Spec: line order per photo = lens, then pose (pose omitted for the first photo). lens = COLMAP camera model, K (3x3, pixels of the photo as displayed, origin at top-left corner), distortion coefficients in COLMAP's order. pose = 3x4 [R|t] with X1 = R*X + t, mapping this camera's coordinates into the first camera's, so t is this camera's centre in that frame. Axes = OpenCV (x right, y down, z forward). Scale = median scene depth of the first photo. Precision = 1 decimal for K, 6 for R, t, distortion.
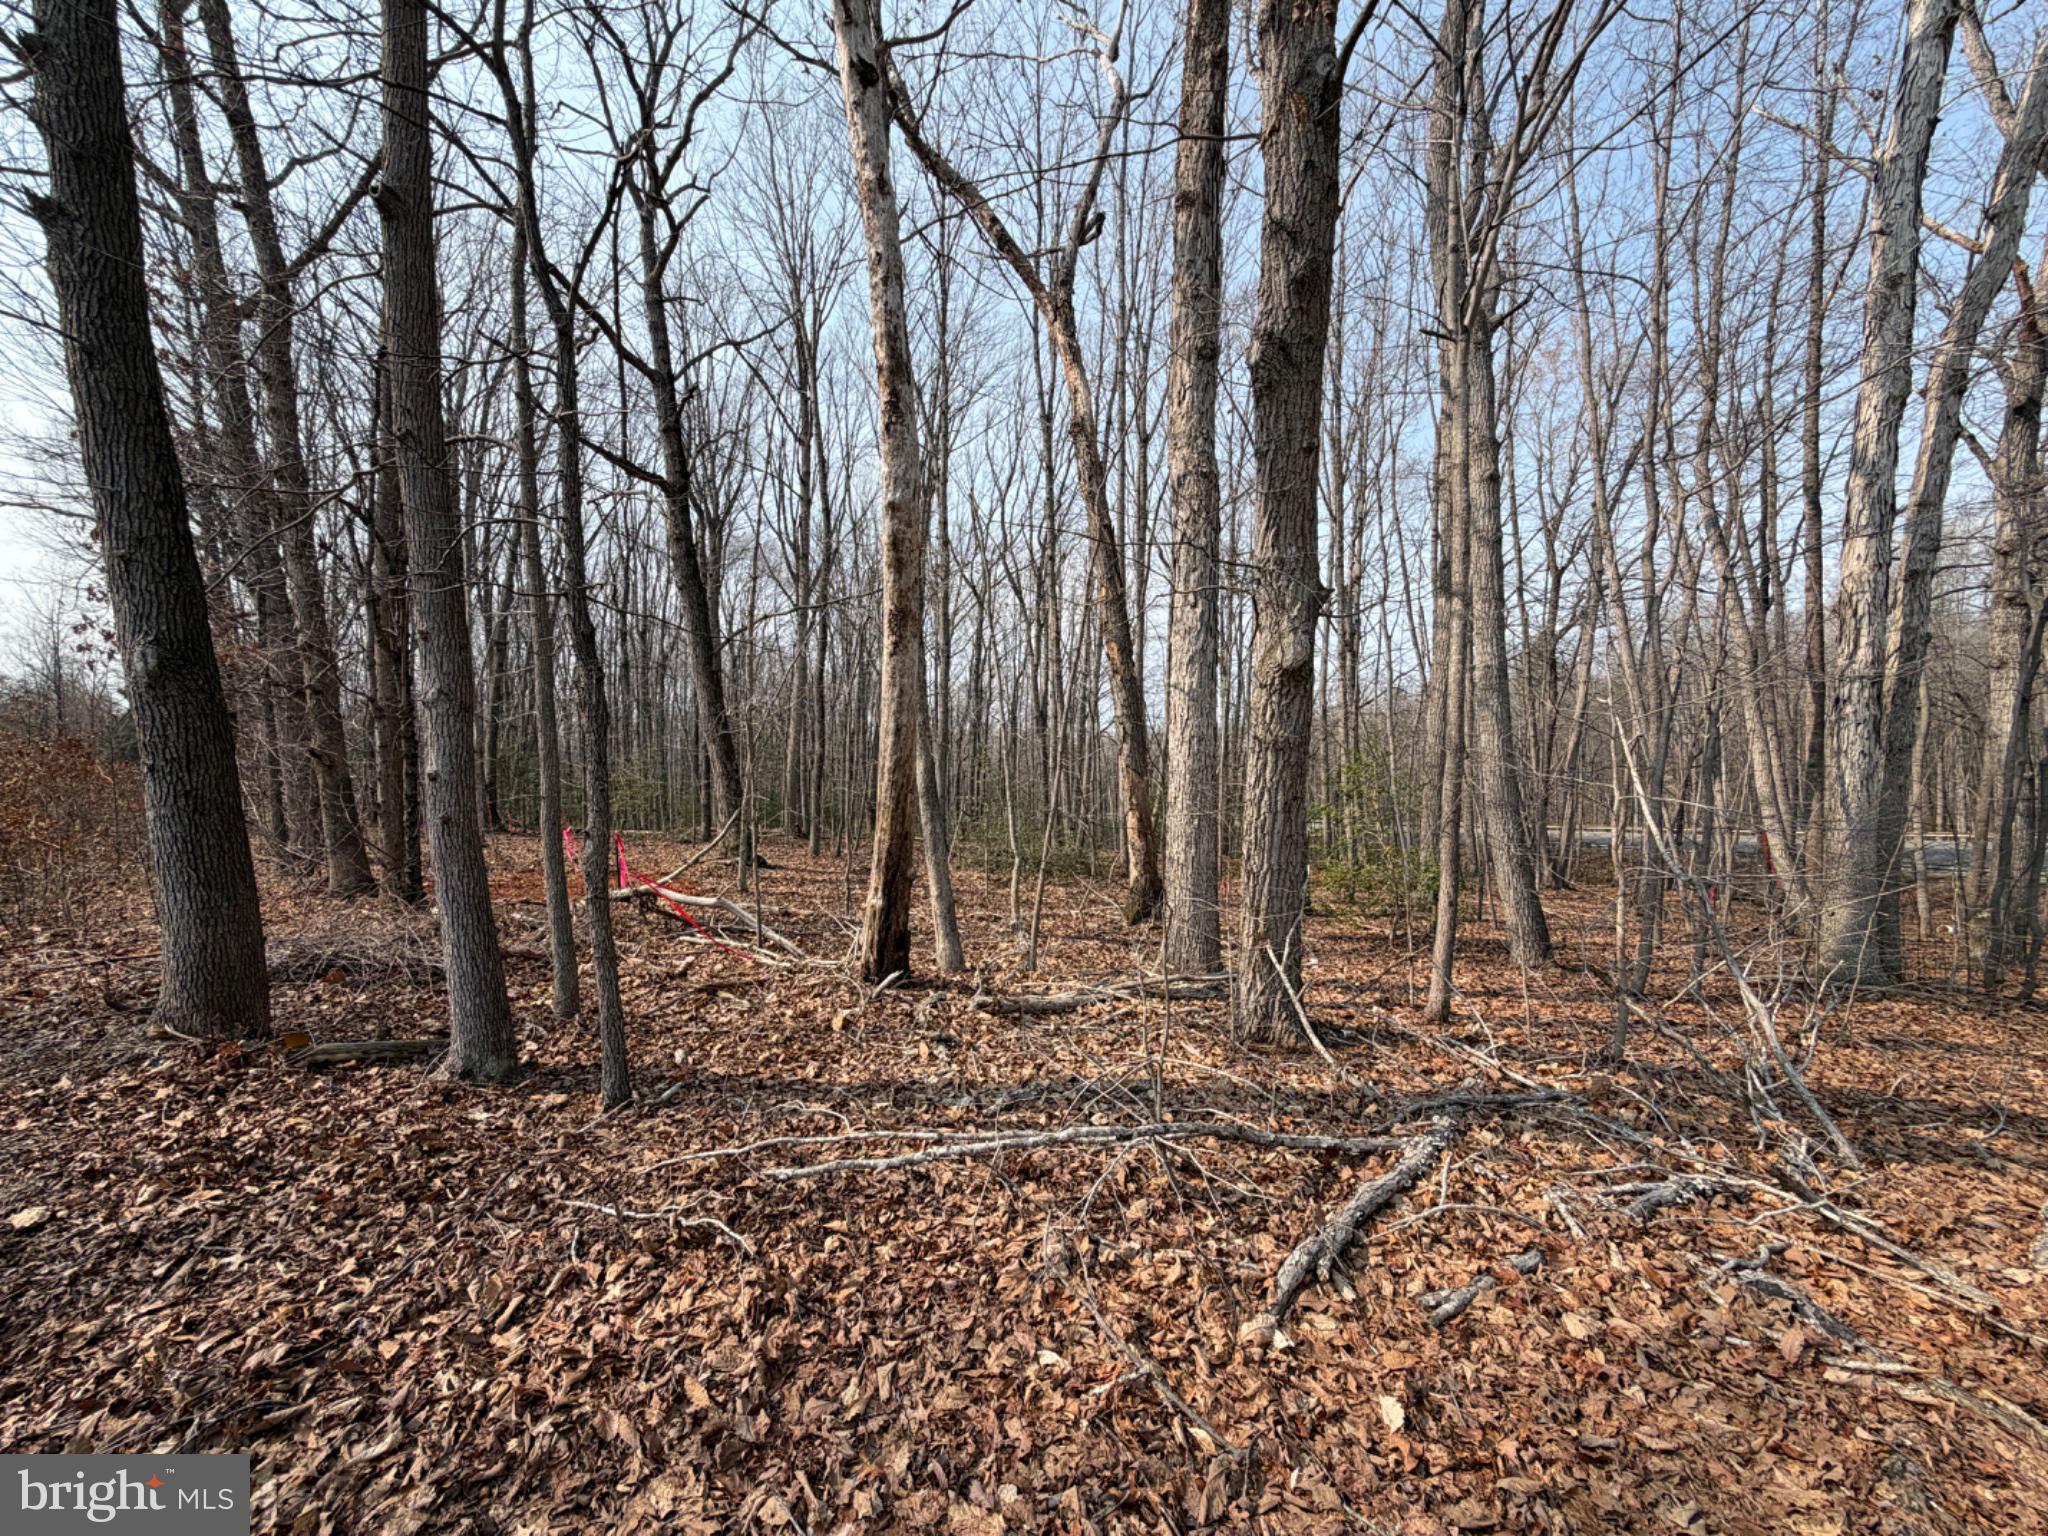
lens RADIAL K [[811.0, 0, 1016.9], [0, 811.0, 772.3], [0, 0, 1]] dist [-0.000530, 0.000109]
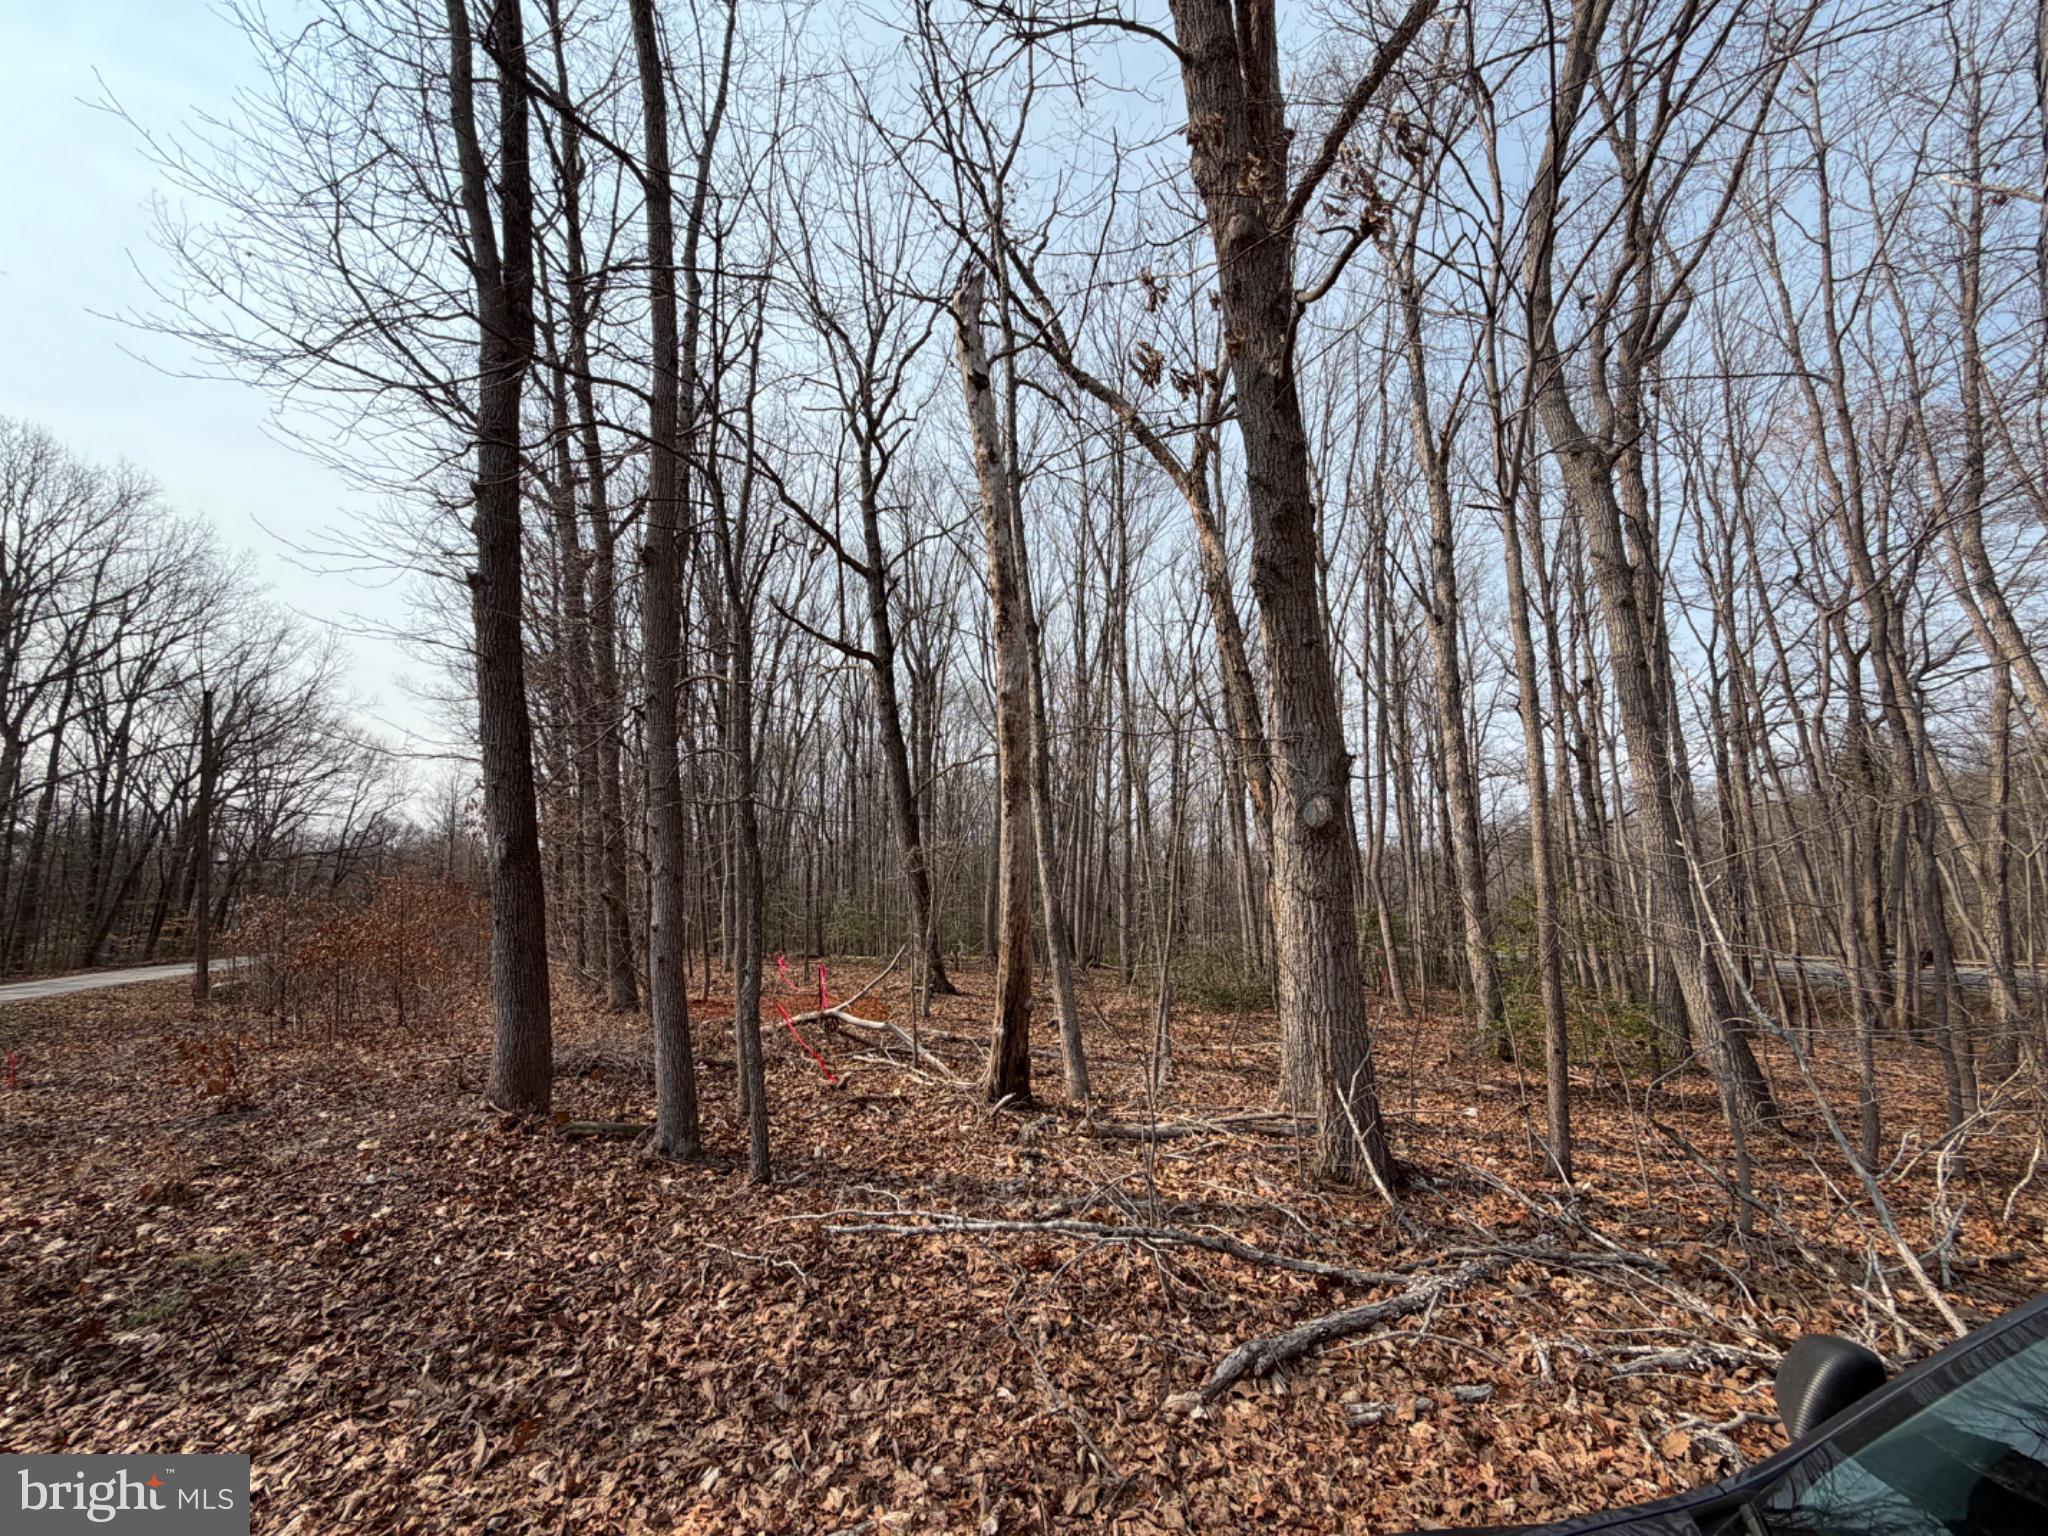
lens RADIAL K [[813.7, 0, 1019.5], [0, 813.7, 771.5], [0, 0, 1]] dist [-0.000474, 0.000105]
pose [[0.966237, -0.047359, -0.253265, 0.236486], [0.008580, 0.988331, -0.152076, -0.037718], [0.257512, 0.144769, 0.955369, -0.210096]]
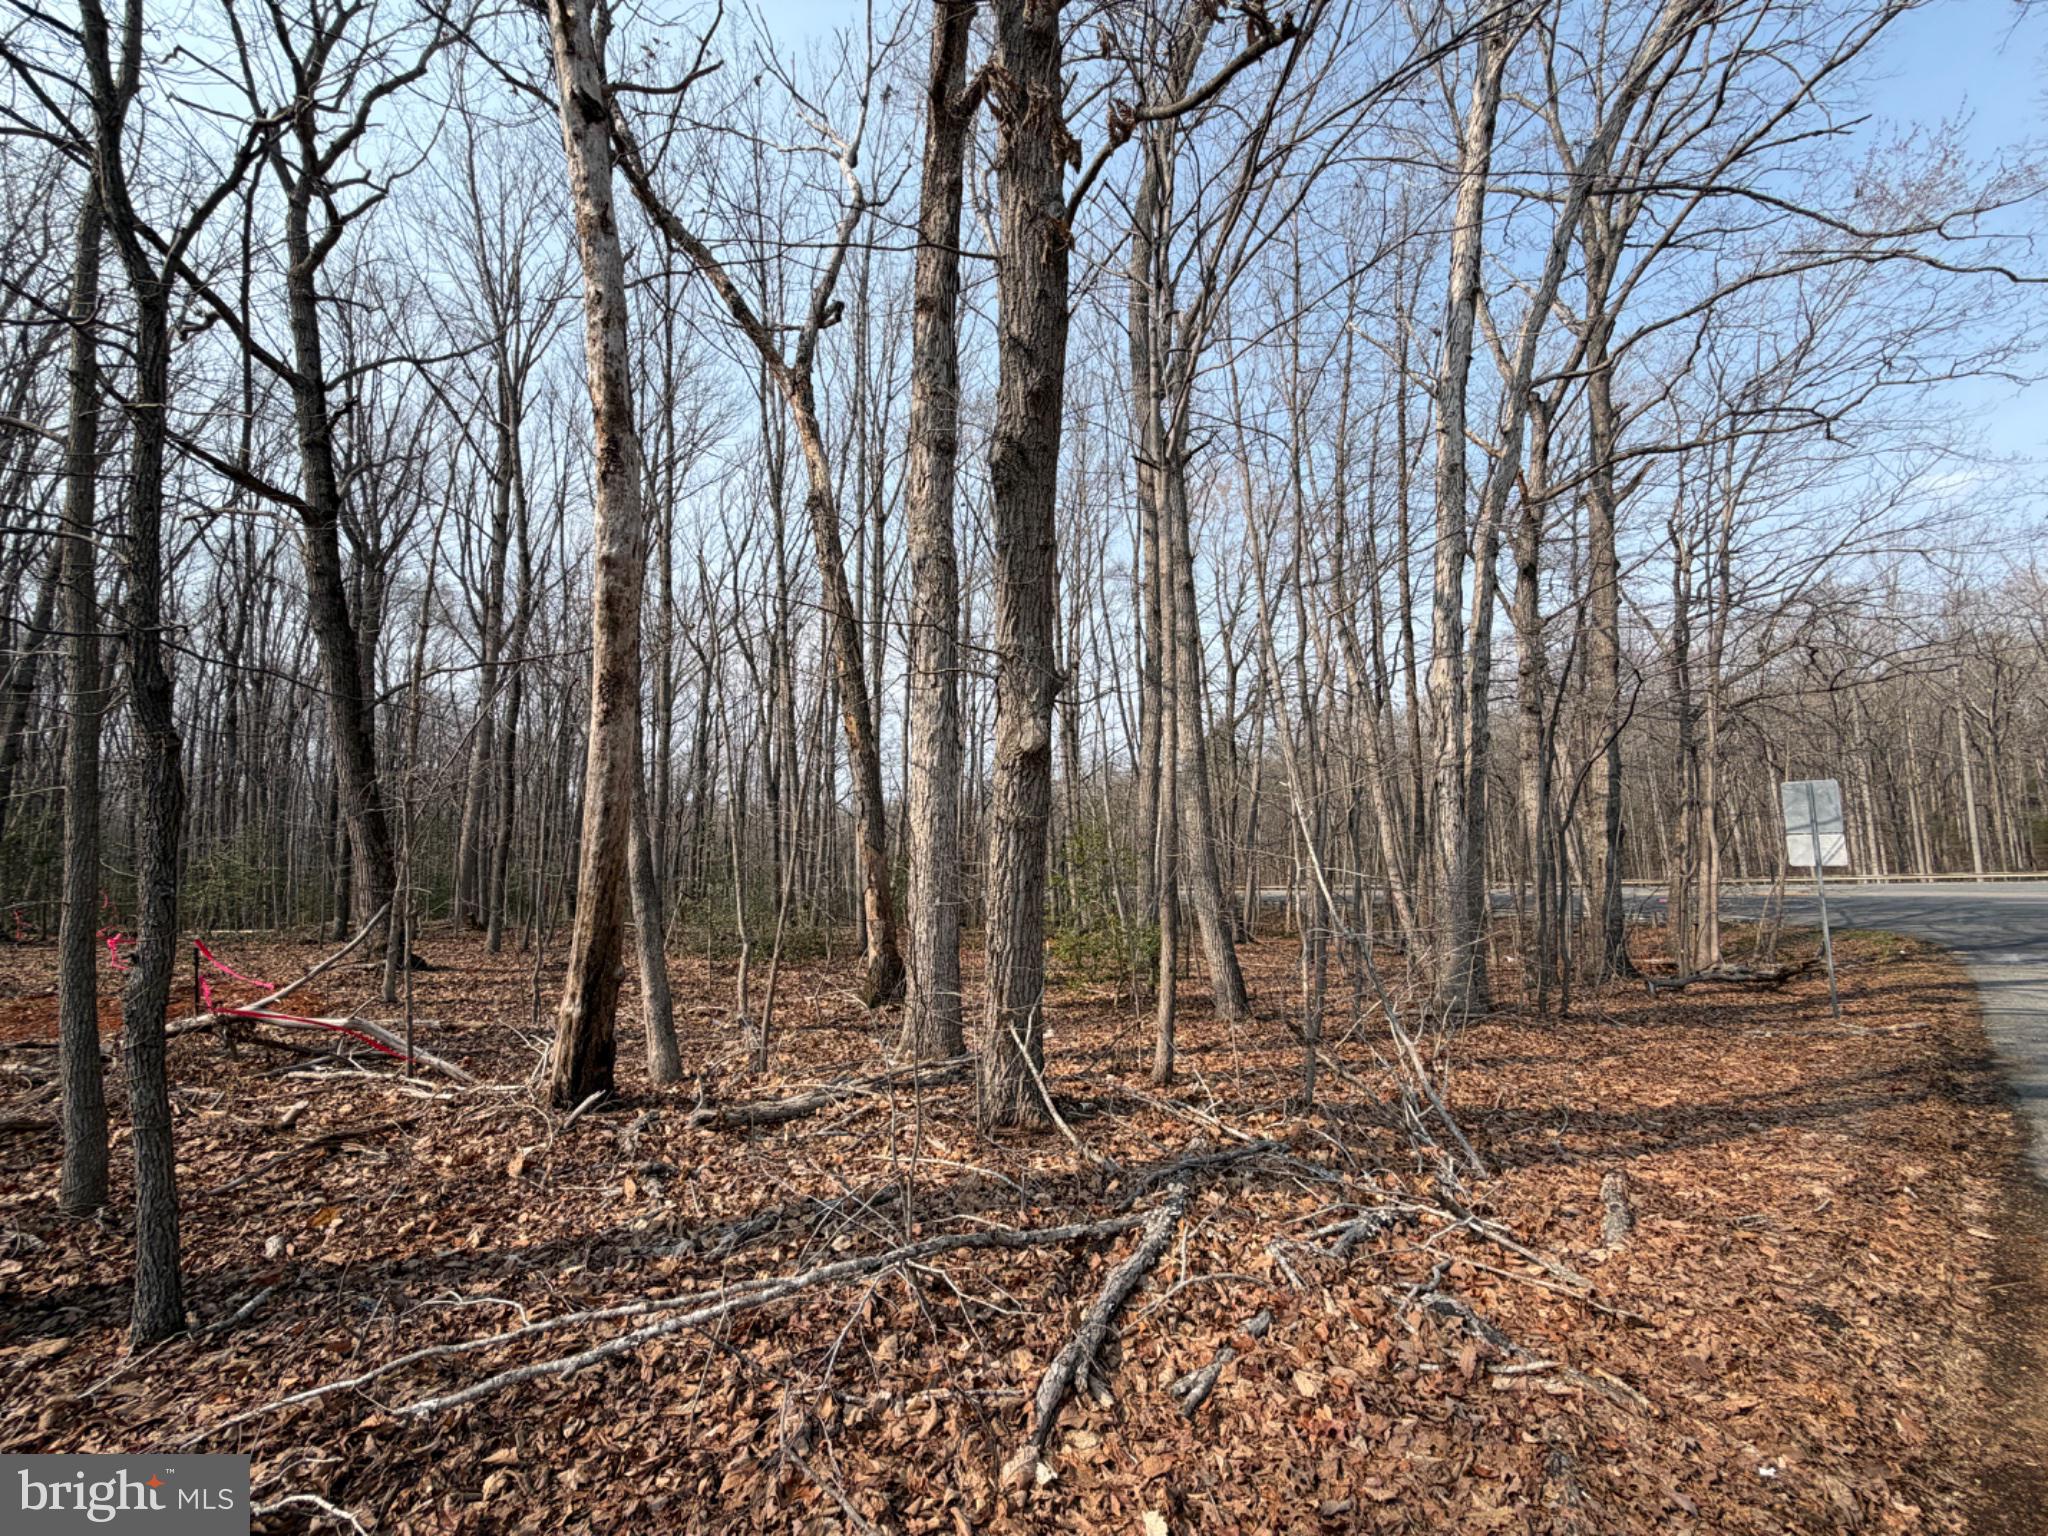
lens RADIAL K [[811.0, 0, 1016.9], [0, 811.0, 772.3], [0, 0, 1]] dist [-0.000530, 0.000109]
pose [[0.948325, 0.013453, 0.317016, -0.005784], [0.014560, 0.996203, -0.085830, -0.013758], [-0.316967, 0.086011, 0.944529, 0.033044]]
